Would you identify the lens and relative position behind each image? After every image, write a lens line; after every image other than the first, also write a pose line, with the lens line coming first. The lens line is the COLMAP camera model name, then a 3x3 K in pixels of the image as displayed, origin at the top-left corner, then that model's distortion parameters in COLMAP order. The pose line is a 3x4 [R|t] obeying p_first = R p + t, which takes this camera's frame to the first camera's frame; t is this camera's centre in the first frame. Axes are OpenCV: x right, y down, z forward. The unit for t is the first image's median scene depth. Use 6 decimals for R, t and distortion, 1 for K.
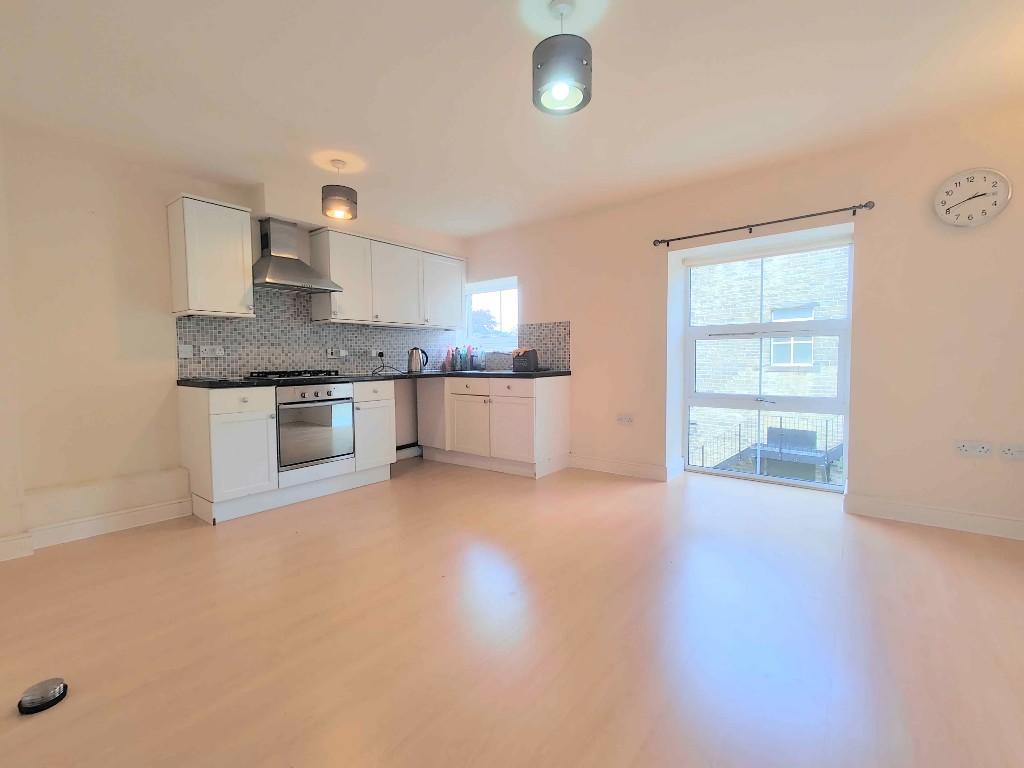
lens RADIAL K [[446.8, 0, 506.3], [0, 446.8, 388.8], [0, 0, 1]] dist [-0.001051, -0.000633]
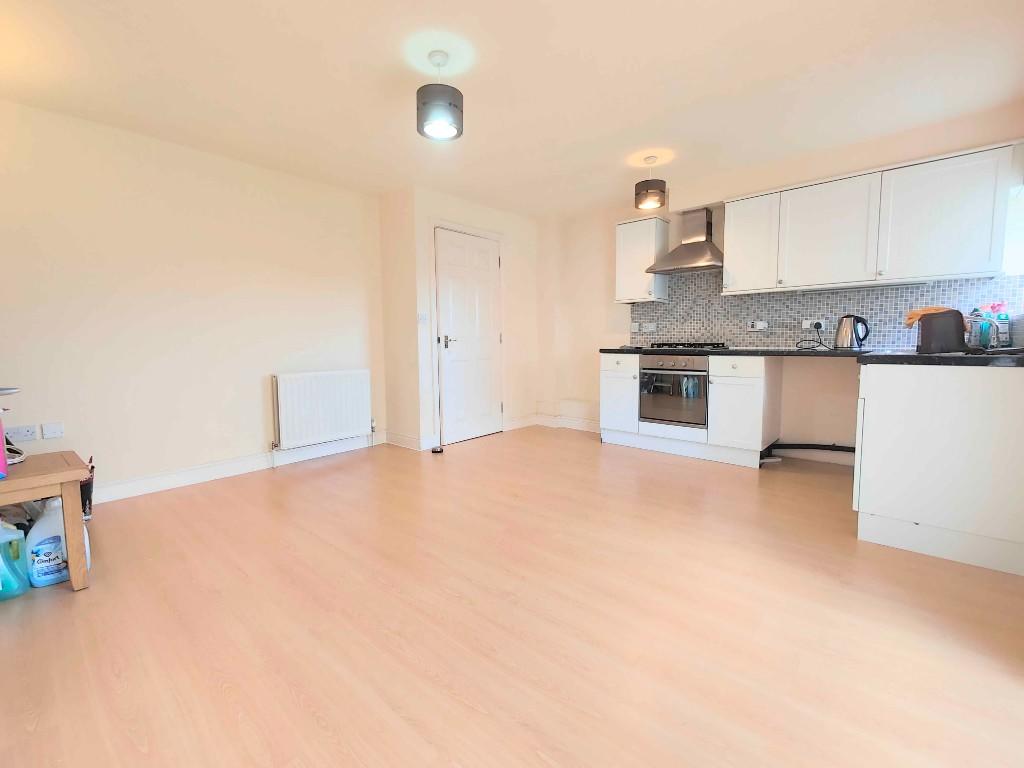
lens RADIAL K [[446.8, 0, 506.3], [0, 446.8, 388.8], [0, 0, 1]] dist [-0.001051, -0.000633]
pose [[-0.079103, 0.121151, -0.989477, 0.671350], [-0.056078, 0.990475, 0.125757, -0.039469], [0.995288, 0.065436, -0.071556, 0.592963]]
